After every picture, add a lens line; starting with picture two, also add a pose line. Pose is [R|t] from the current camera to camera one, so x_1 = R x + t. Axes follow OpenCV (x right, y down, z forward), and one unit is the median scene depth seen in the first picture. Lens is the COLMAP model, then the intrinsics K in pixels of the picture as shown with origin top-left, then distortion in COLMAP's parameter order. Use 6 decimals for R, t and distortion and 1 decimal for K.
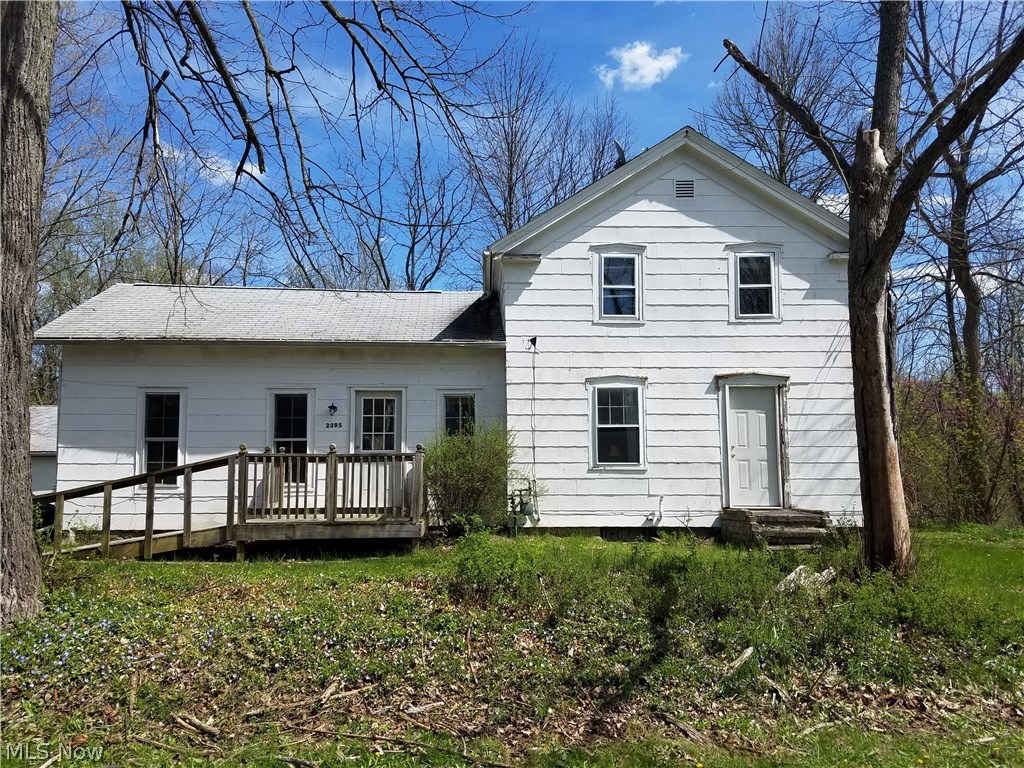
lens RADIAL K [[770.0, 0, 502.2], [0, 770.0, 405.7], [0, 0, 1]] dist [0.253612, -0.413354]
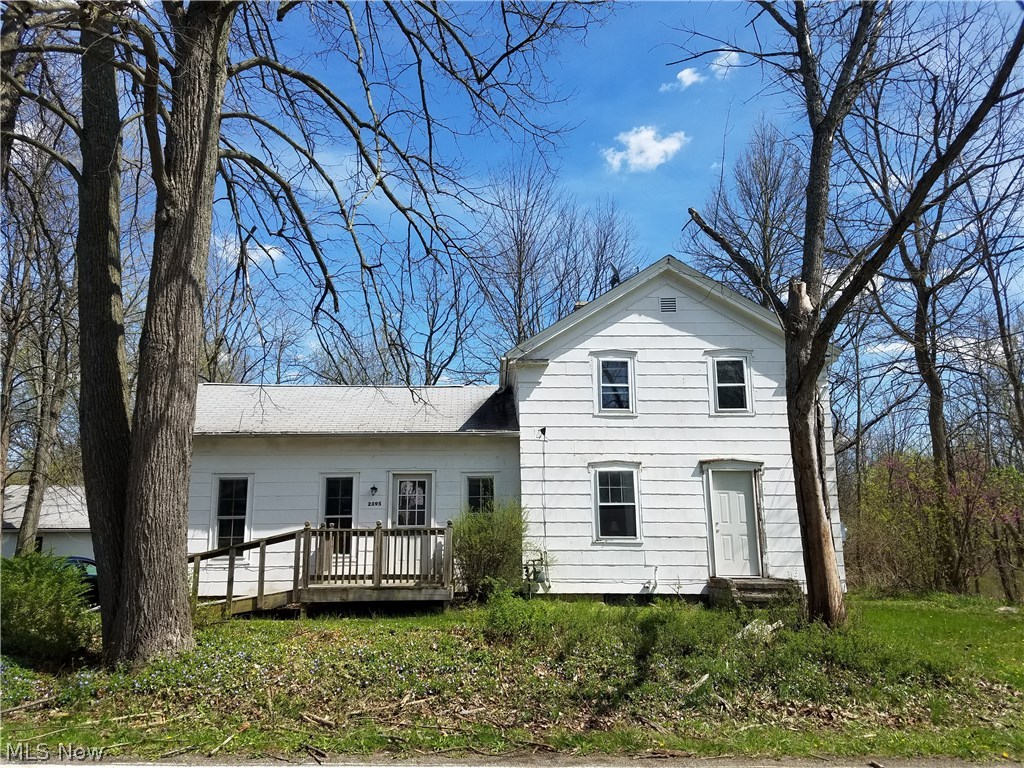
lens RADIAL K [[770.0, 0, 502.2], [0, 770.0, 405.7], [0, 0, 1]] dist [0.253612, -0.413354]
pose [[0.999947, -0.003134, -0.009817, -0.013650], [0.002204, 0.995628, -0.093381, -0.015867], [0.010066, 0.093354, 0.995582, -0.225956]]
